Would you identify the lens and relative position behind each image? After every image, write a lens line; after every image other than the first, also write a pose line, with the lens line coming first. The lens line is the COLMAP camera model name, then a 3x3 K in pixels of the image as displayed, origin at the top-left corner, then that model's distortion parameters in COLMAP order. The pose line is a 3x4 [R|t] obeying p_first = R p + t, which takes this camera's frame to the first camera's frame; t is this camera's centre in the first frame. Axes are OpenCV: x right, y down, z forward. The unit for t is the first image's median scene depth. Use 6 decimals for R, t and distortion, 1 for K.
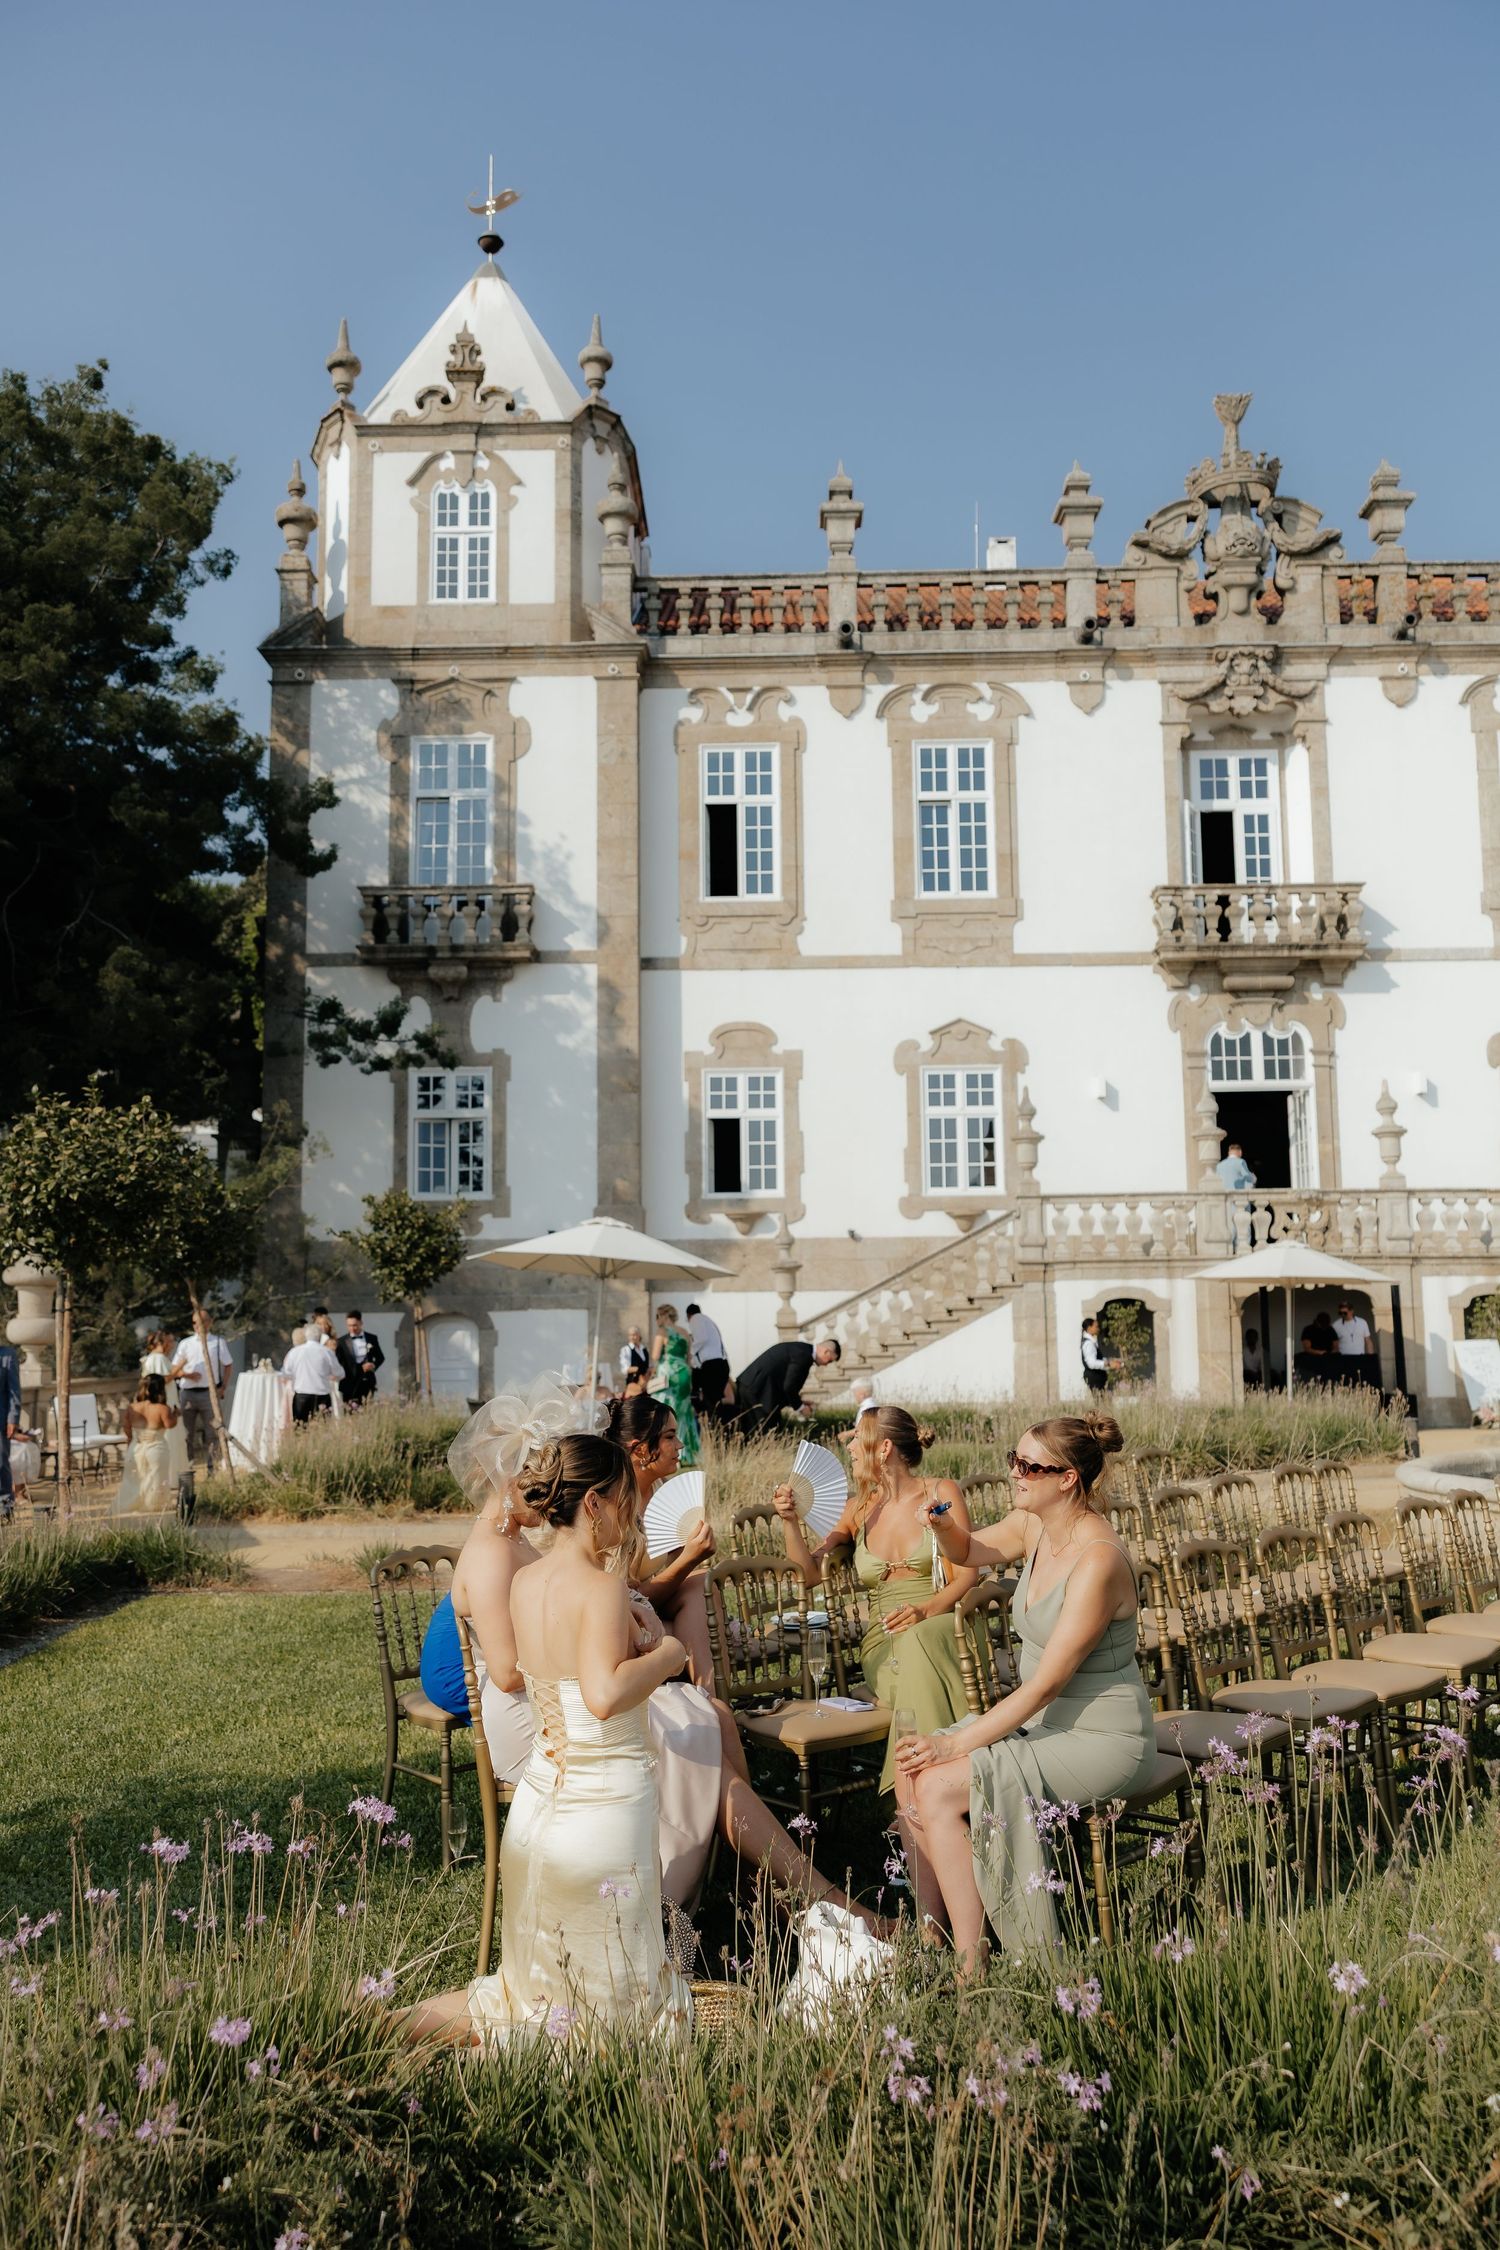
lens RADIAL K [[1778.8, 0, 745.5], [0, 1778.8, 1112.5], [0, 0, 1]] dist [0.008048, 0.000704]
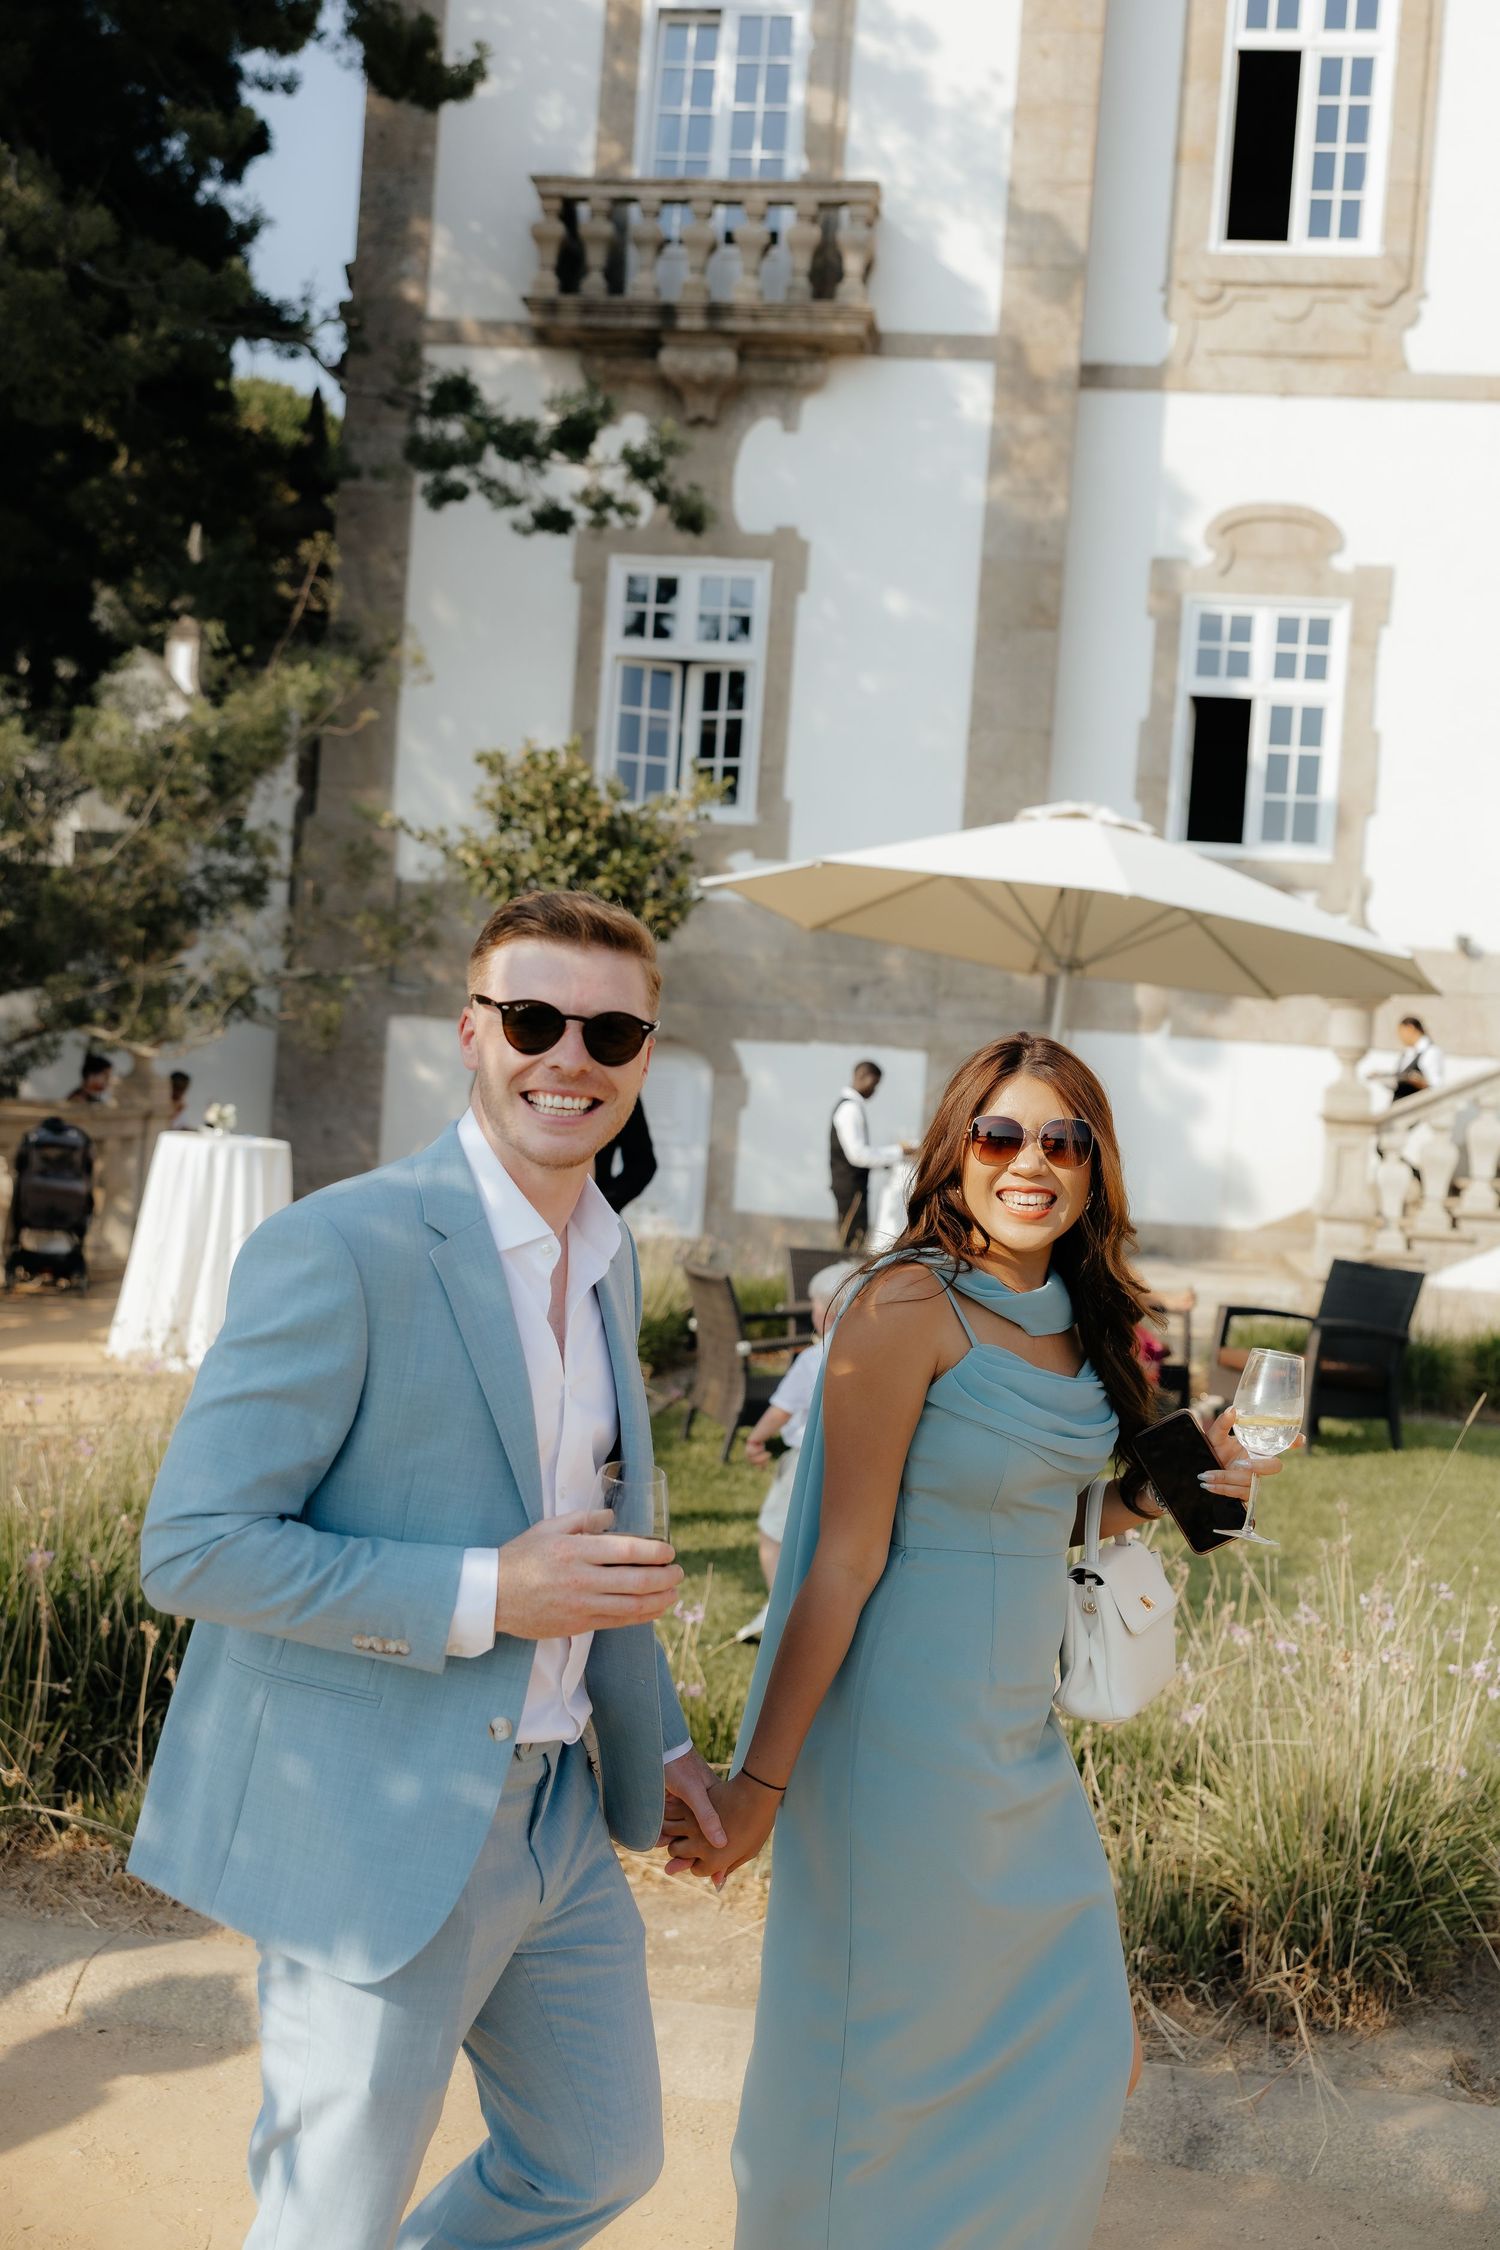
lens RADIAL K [[2249.4, 0, 753.1], [0, 2249.4, 1124.1], [0, 0, 1]] dist [-0.007860, 0.000000]
pose [[0.989069, 0.084899, -0.120560, -0.057188], [-0.067106, 0.987203, 0.144664, 0.040451], [0.131299, -0.134993, 0.982109, 0.349840]]
